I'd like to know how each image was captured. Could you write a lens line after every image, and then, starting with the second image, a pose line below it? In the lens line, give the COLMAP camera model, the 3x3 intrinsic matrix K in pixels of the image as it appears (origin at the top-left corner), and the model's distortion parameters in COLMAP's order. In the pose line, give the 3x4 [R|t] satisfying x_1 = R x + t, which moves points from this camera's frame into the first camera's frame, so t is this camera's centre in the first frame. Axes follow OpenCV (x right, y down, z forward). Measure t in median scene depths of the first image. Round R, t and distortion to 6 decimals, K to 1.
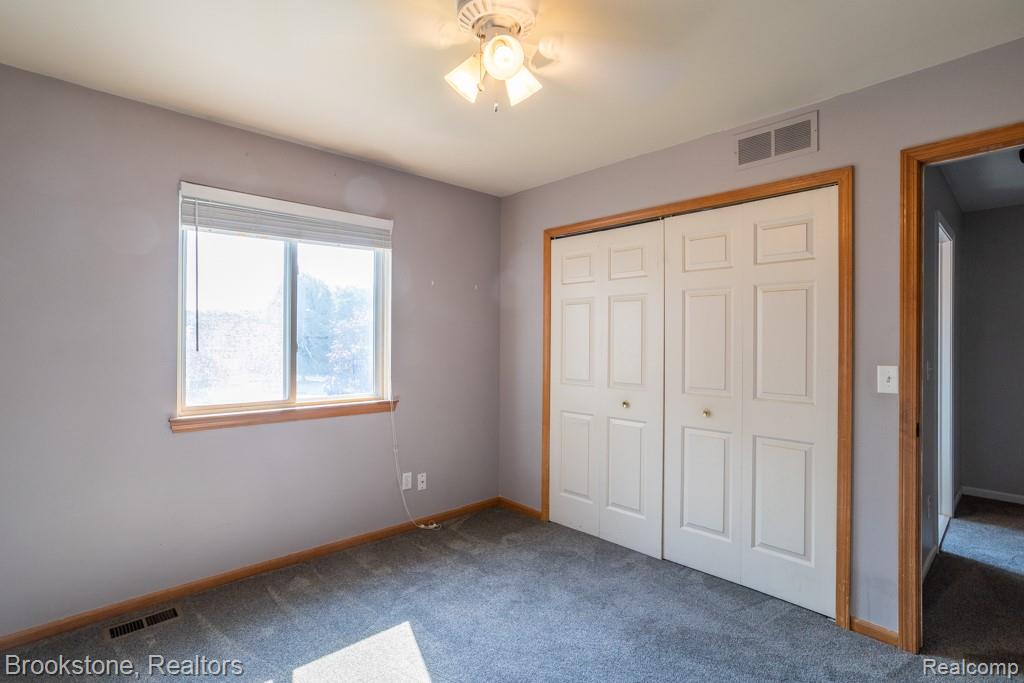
lens RADIAL K [[495.7, 0, 506.5], [0, 495.7, 345.0], [0, 0, 1]] dist [-0.055834, 0.035410]
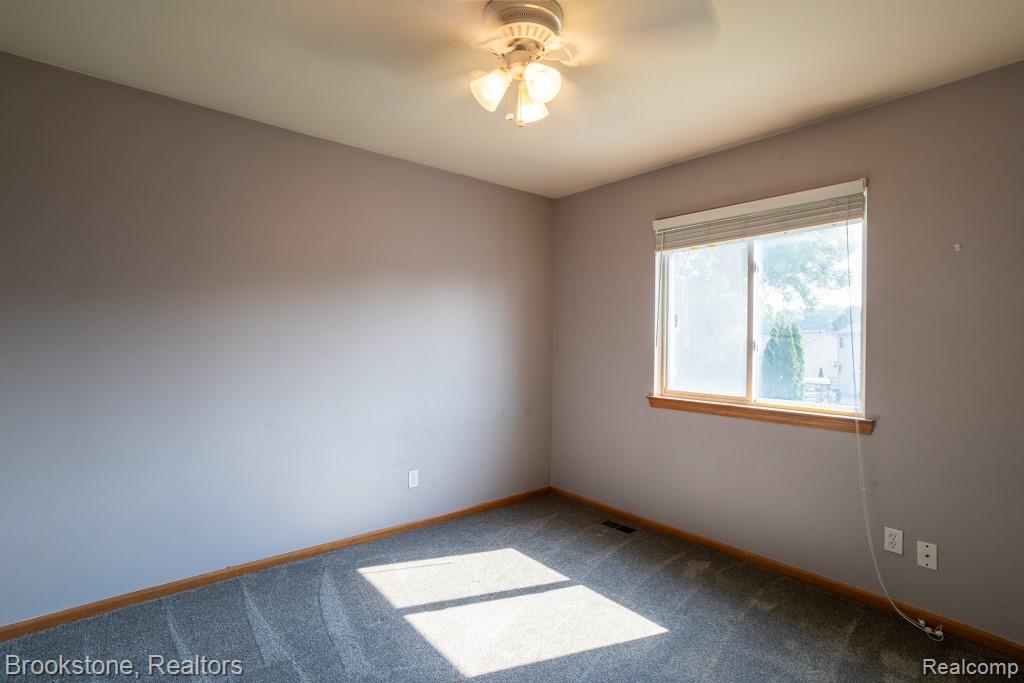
lens RADIAL K [[495.7, 0, 506.5], [0, 495.7, 345.0], [0, 0, 1]] dist [-0.055834, 0.035410]
pose [[-0.066318, 0.013158, -0.997712, 0.591565], [-0.010759, 0.999845, 0.013901, -0.006002], [0.997741, 0.011657, -0.066166, 0.564485]]
